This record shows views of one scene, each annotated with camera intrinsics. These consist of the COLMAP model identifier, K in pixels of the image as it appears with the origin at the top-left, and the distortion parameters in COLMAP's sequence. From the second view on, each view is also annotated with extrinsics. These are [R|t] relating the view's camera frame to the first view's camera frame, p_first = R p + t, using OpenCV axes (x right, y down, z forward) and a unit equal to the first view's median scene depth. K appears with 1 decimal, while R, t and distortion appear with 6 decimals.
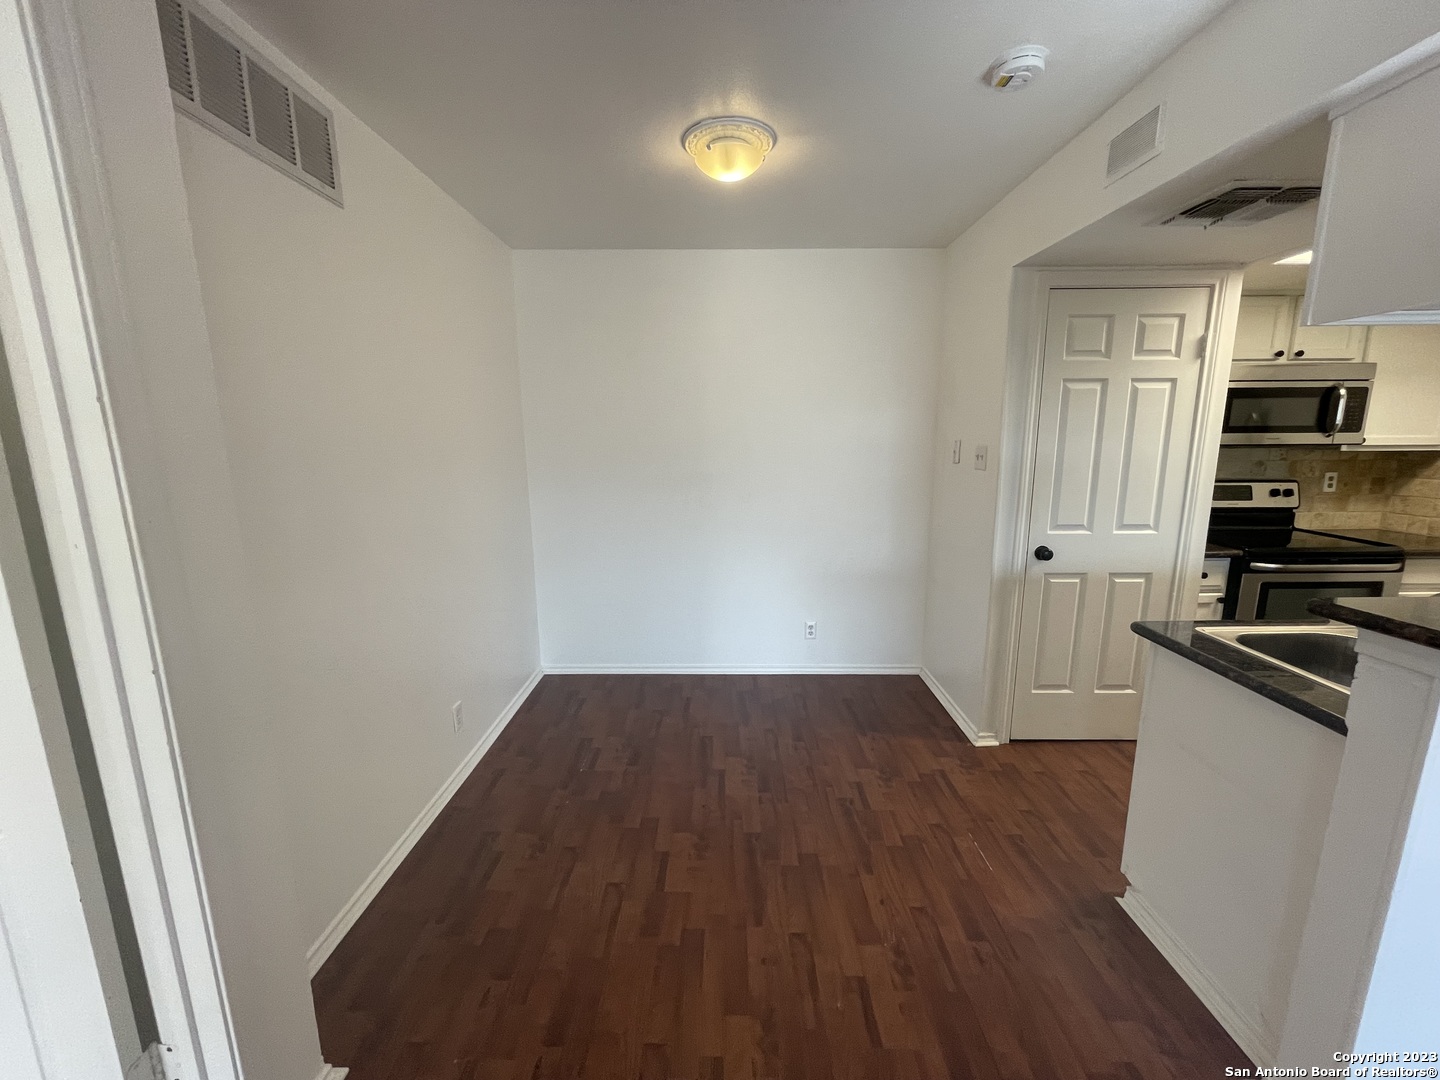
lens RADIAL K [[581.9, 0, 719.4], [0, 581.9, 544.1], [0, 0, 1]] dist [-0.003917, 0.000428]
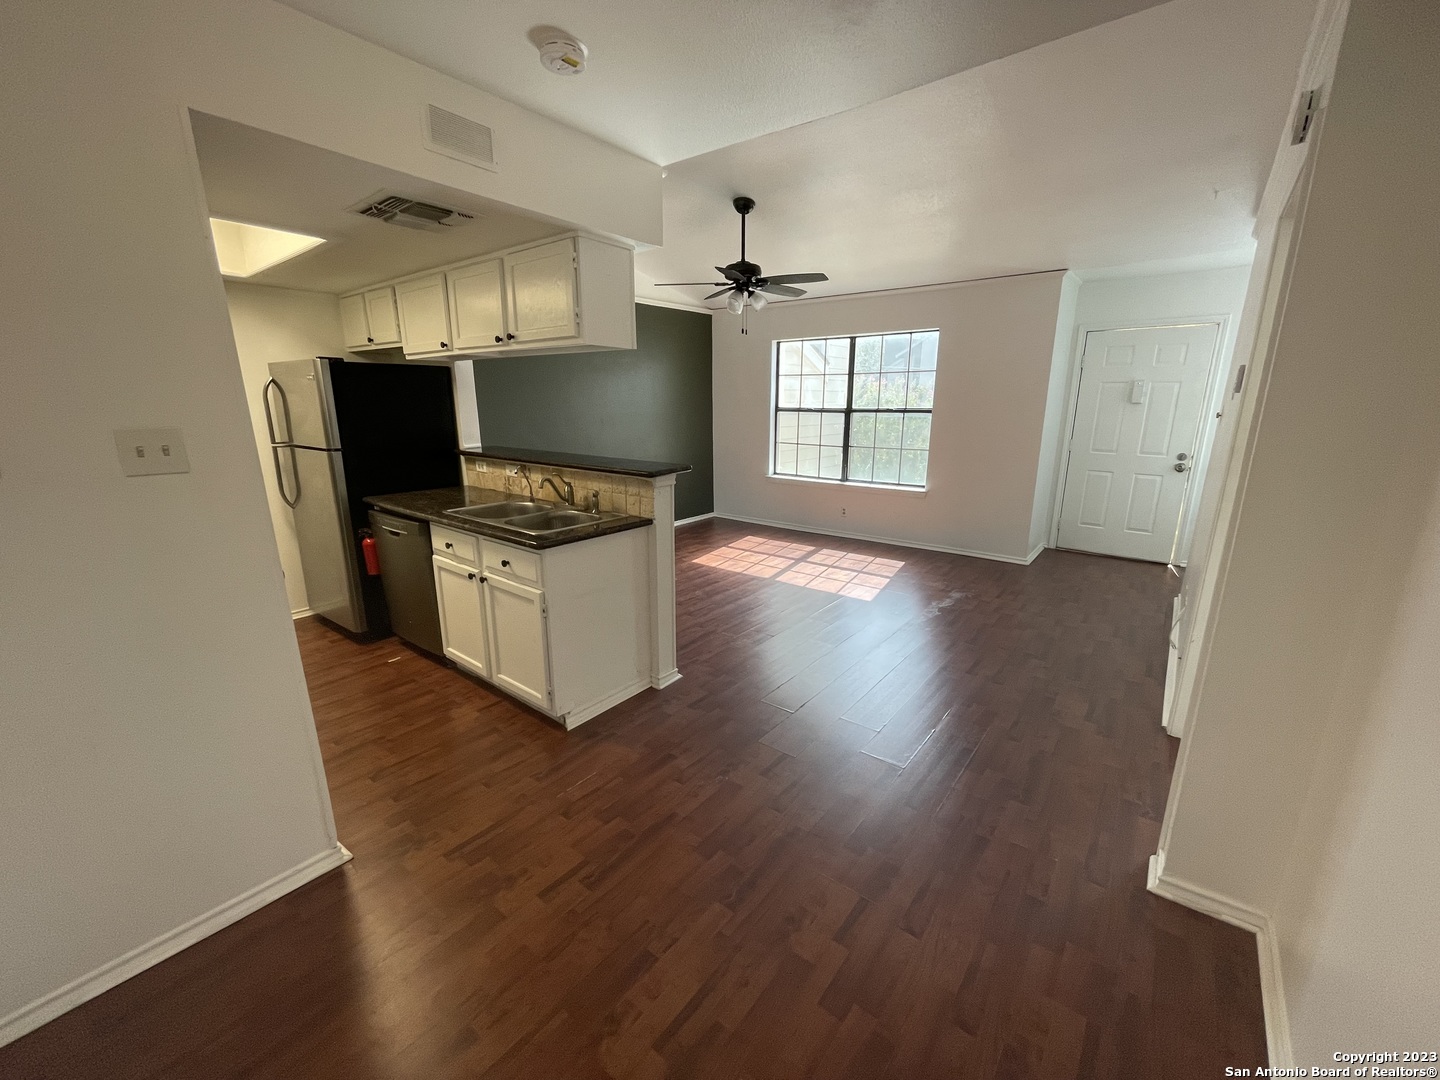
lens RADIAL K [[581.9, 0, 719.4], [0, 581.9, 544.1], [0, 0, 1]] dist [-0.003917, 0.000428]
pose [[-0.789738, -0.141892, 0.596809, -0.276273], [0.123047, 0.916469, 0.380715, -0.213393], [-0.600978, 0.374101, -0.706311, 1.116846]]
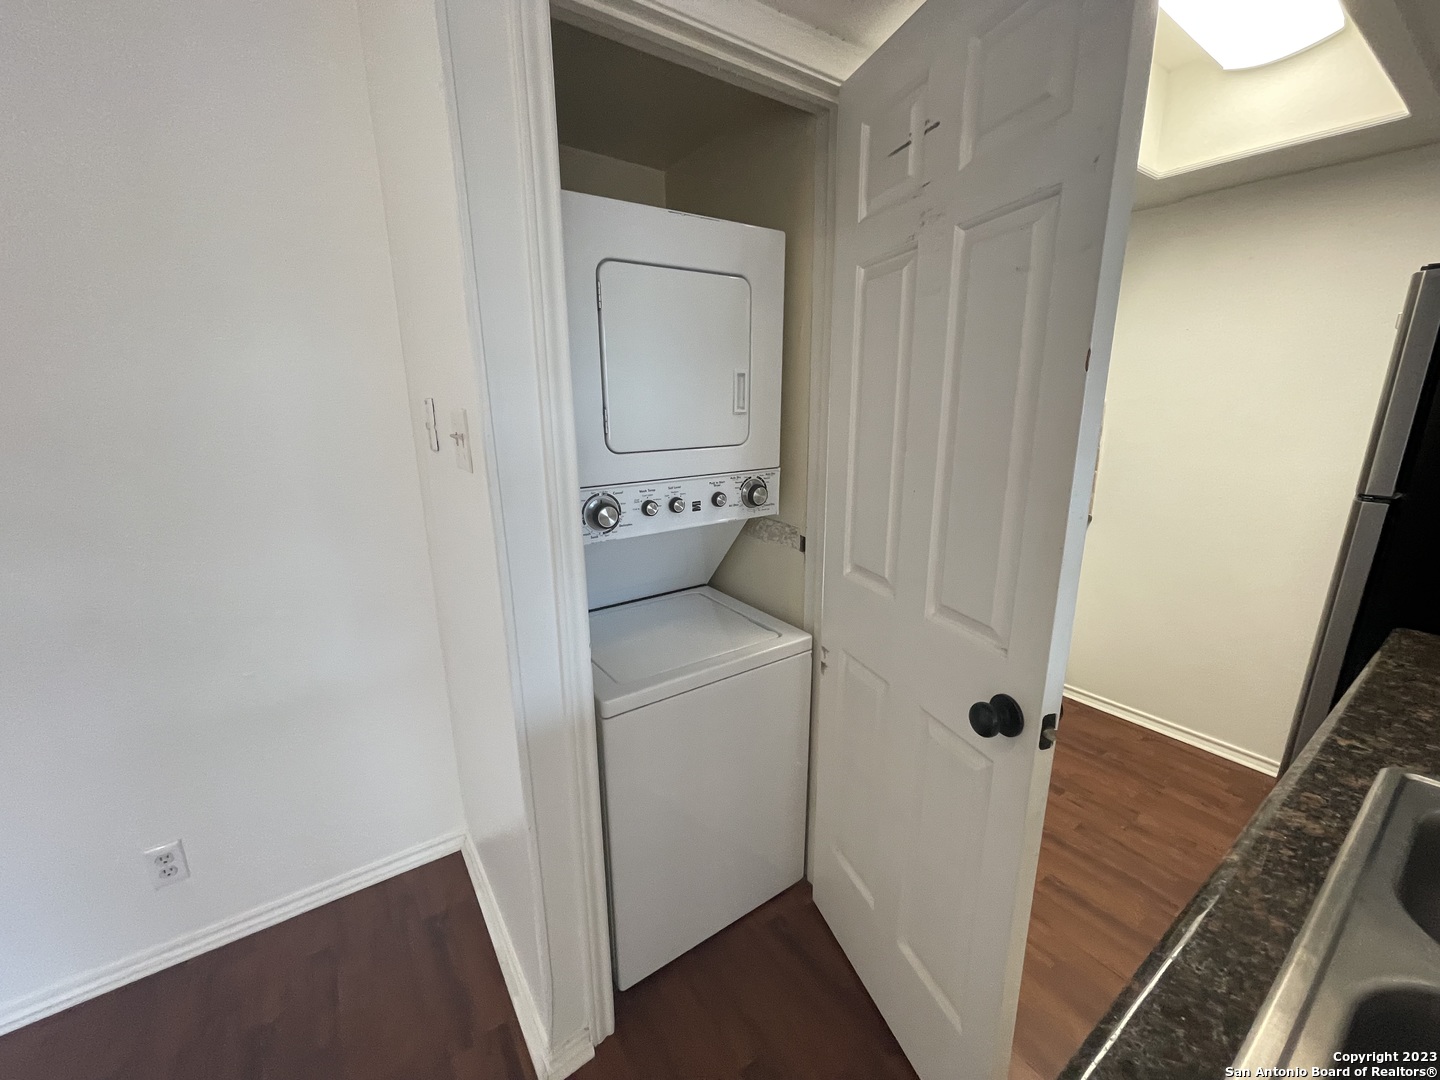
lens RADIAL K [[581.9, 0, 719.4], [0, 581.9, 544.1], [0, 0, 1]] dist [-0.003917, 0.000428]
pose [[0.815113, -0.136159, 0.563074, 0.367383], [0.108331, 0.990666, 0.082736, -0.093025], [-0.569083, -0.006440, 0.822255, 0.578634]]
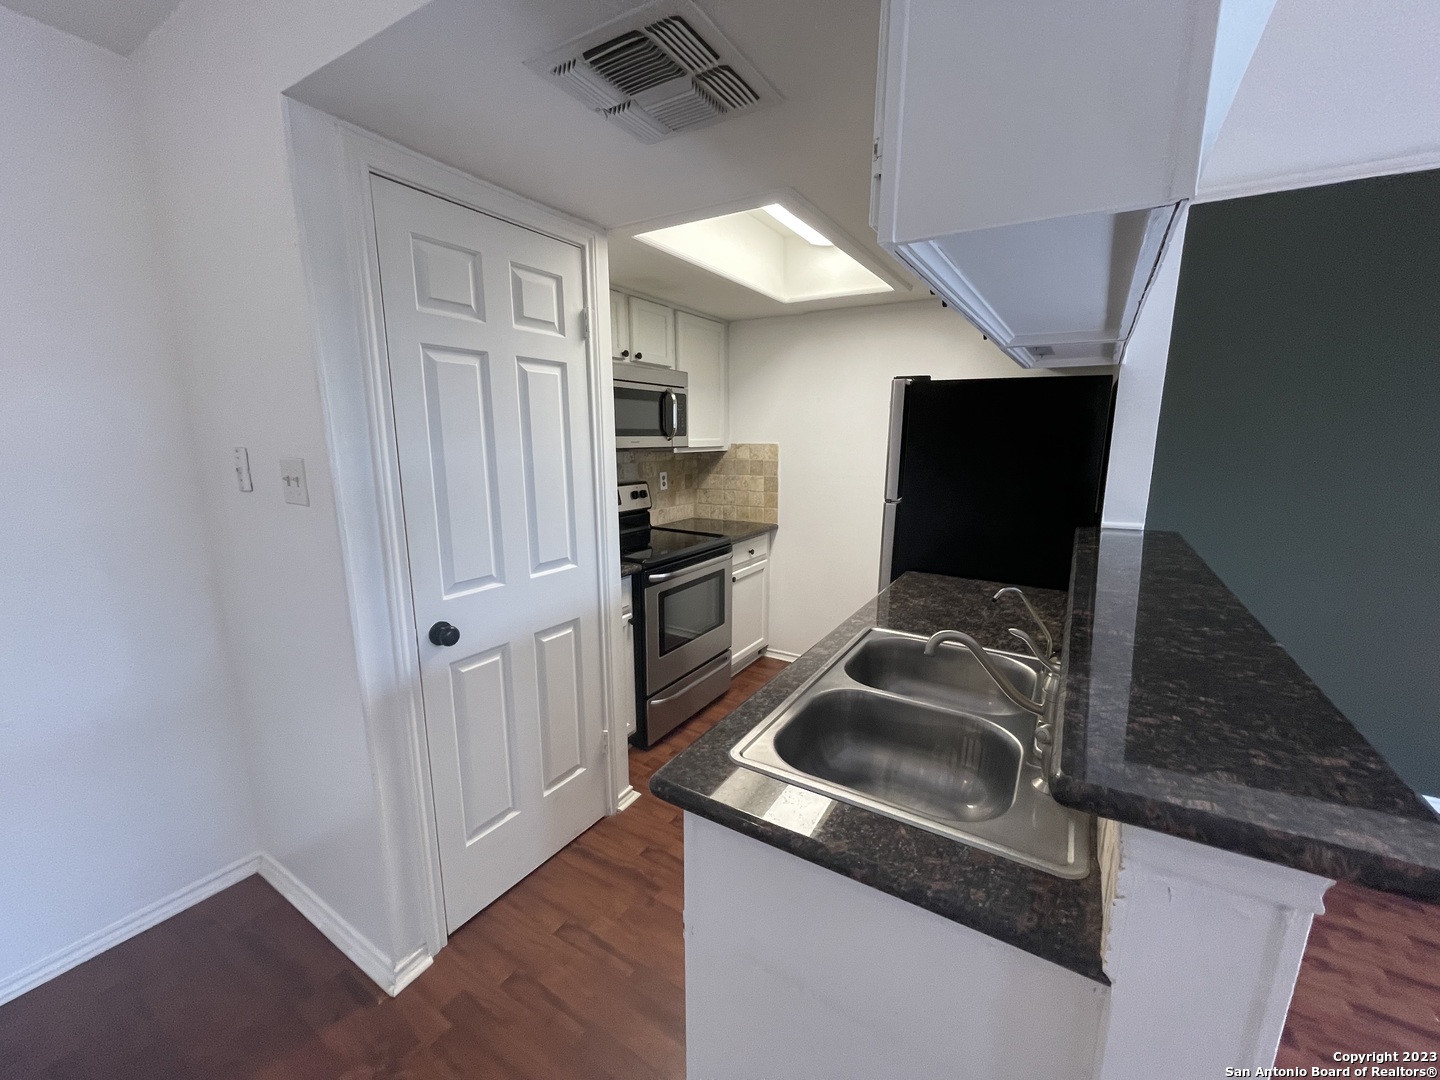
lens RADIAL K [[581.9, 0, 719.4], [0, 581.9, 544.1], [0, 0, 1]] dist [-0.003917, 0.000428]
pose [[0.521091, -0.150975, 0.840042, 0.206258], [0.152981, 0.984813, 0.082097, -0.079324], [-0.839679, 0.085731, 0.536274, 0.413358]]
